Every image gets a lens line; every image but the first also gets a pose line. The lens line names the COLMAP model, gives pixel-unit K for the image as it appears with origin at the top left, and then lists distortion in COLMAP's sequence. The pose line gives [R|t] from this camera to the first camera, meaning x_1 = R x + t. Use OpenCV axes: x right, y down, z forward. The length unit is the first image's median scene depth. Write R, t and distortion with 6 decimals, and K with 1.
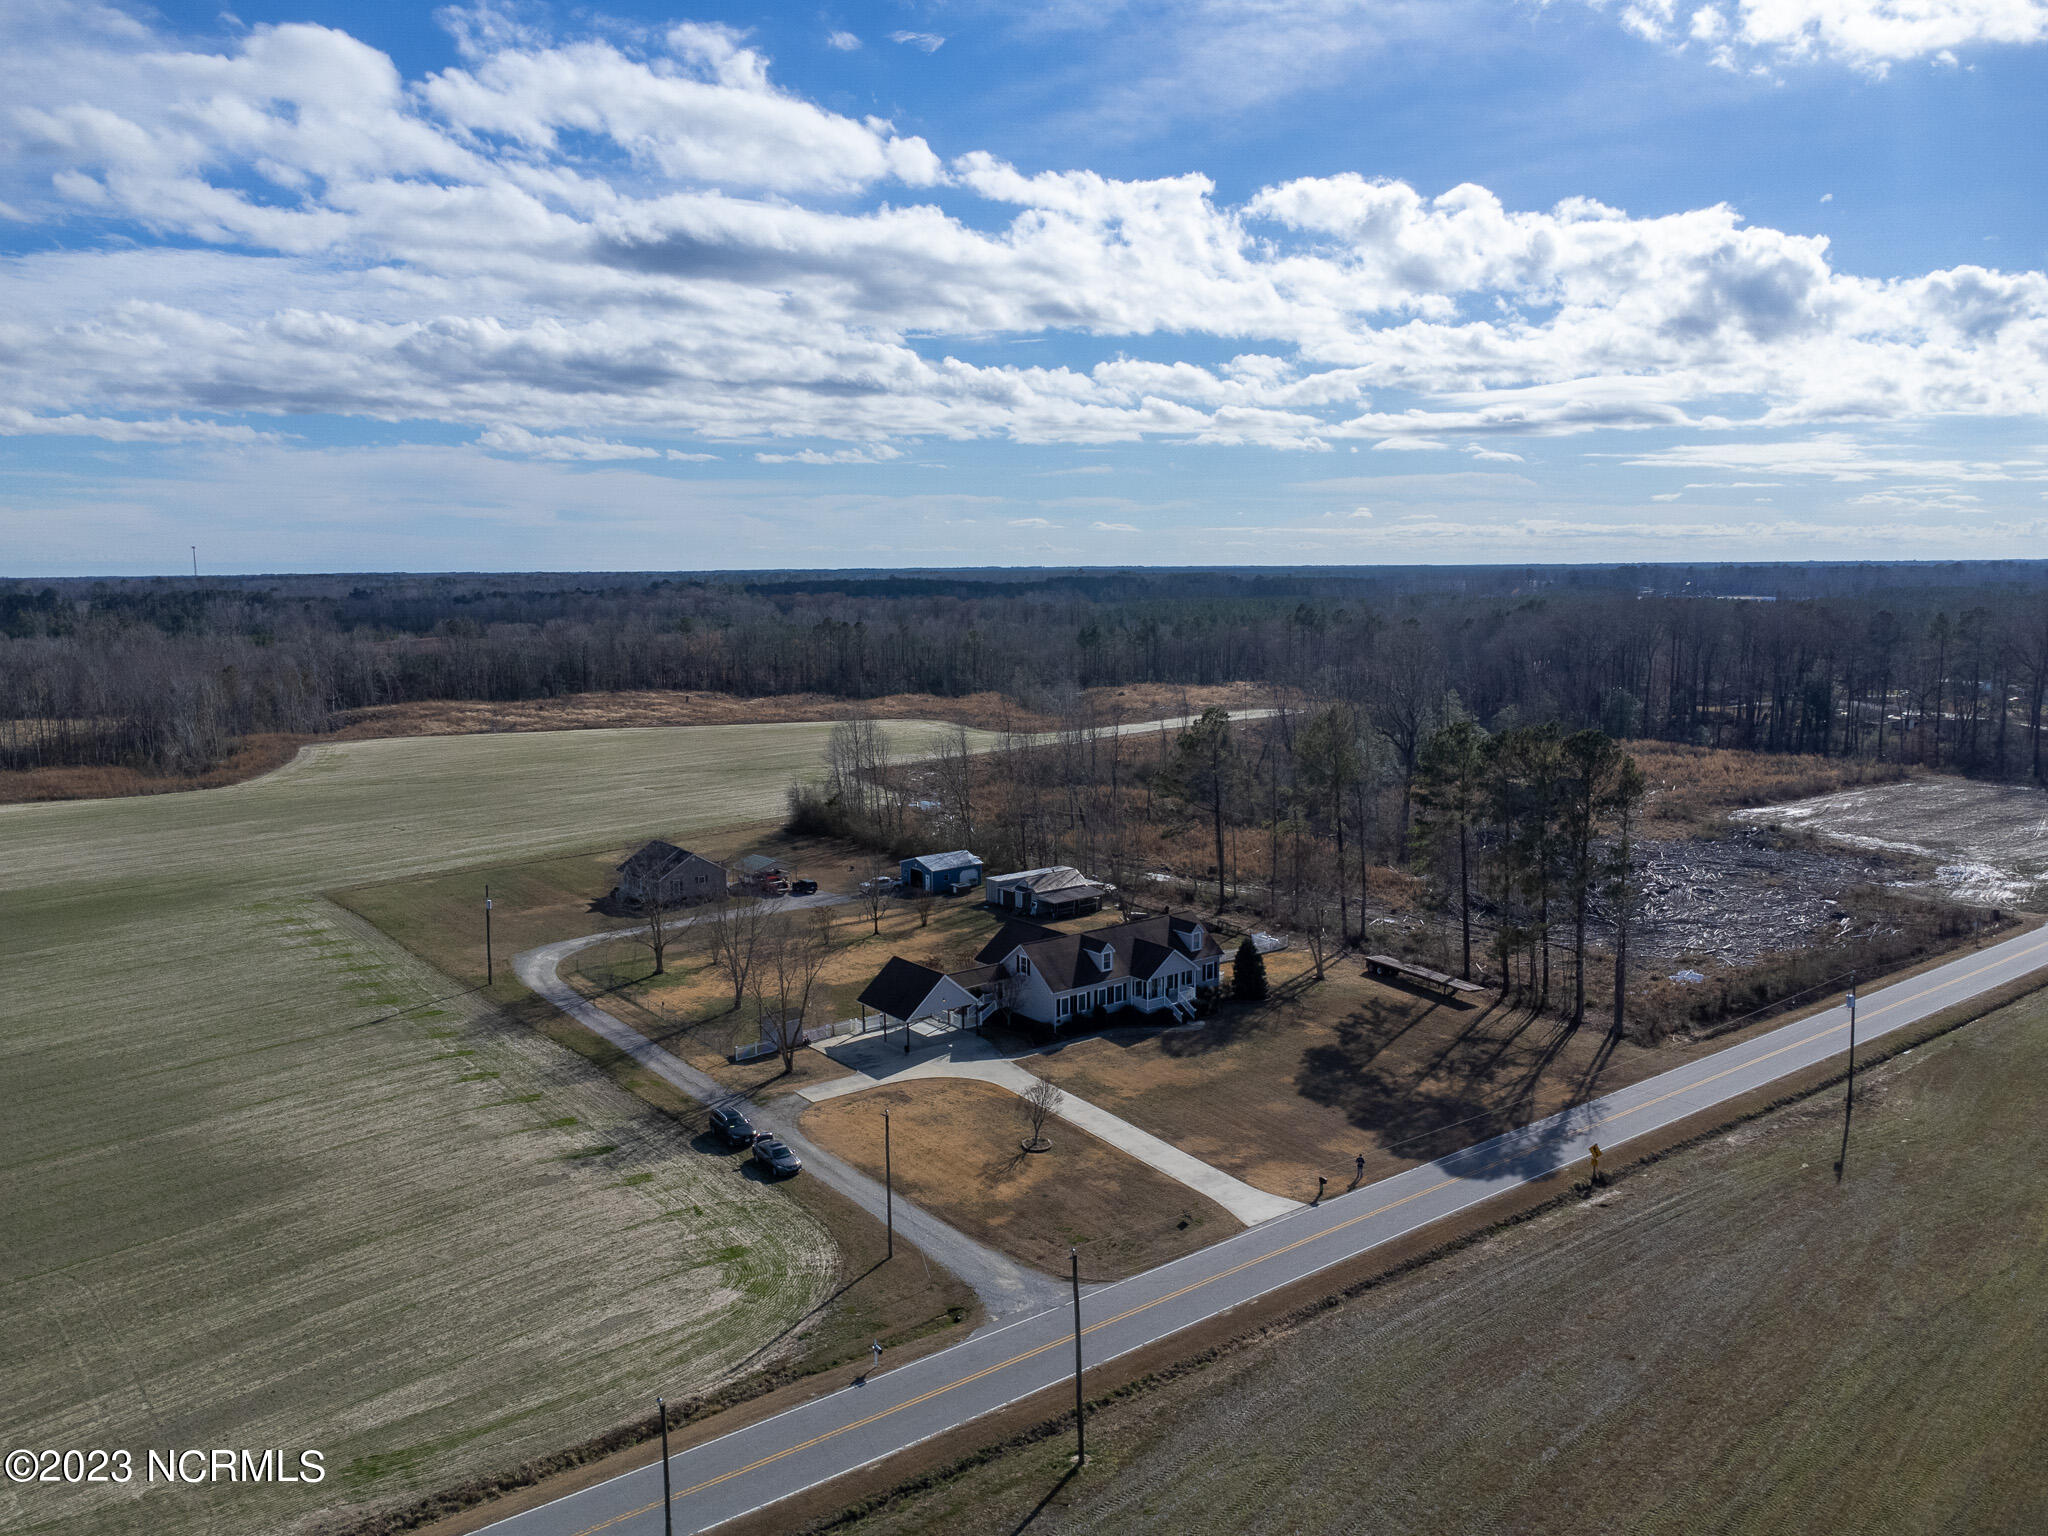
lens RADIAL K [[1464.2, 0, 1028.9], [0, 1464.2, 767.3], [0, 0, 1]] dist [0.005236, -0.004115]
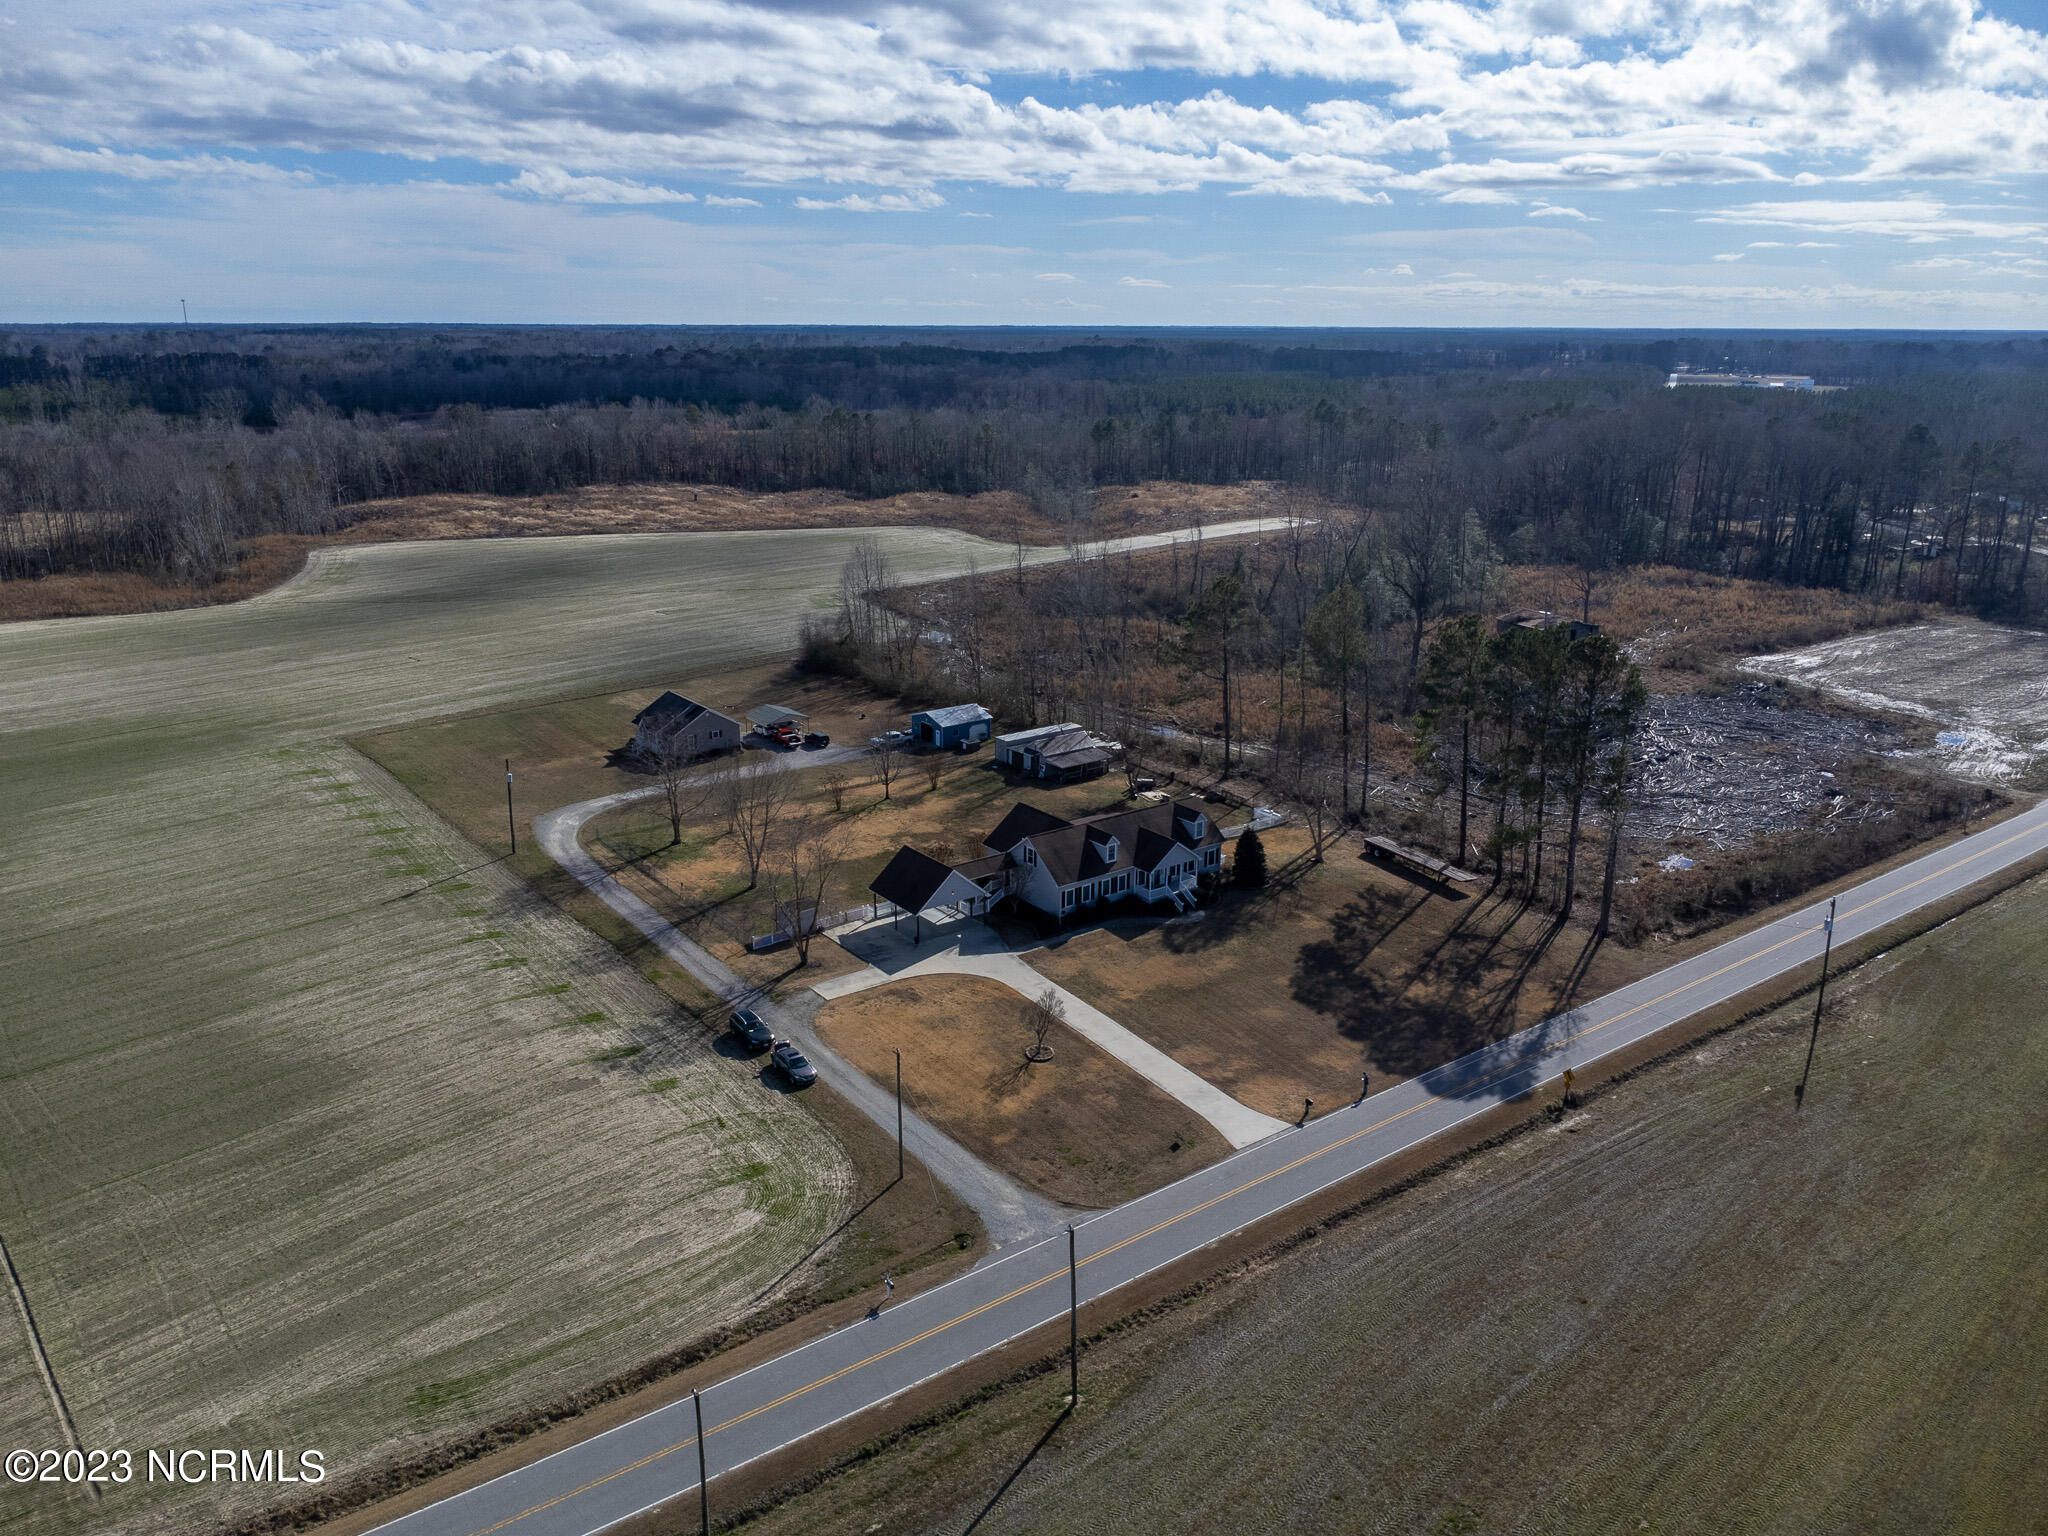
lens RADIAL K [[1464.2, 0, 1028.9], [0, 1464.2, 762.2], [0, 0, 1]] dist [0.005236, -0.004115]
pose [[0.999861, 0.015698, -0.005680, 0.000059], [-0.014639, 0.988009, 0.153702, -0.104527], [0.008025, -0.153598, 0.988101, -0.009883]]
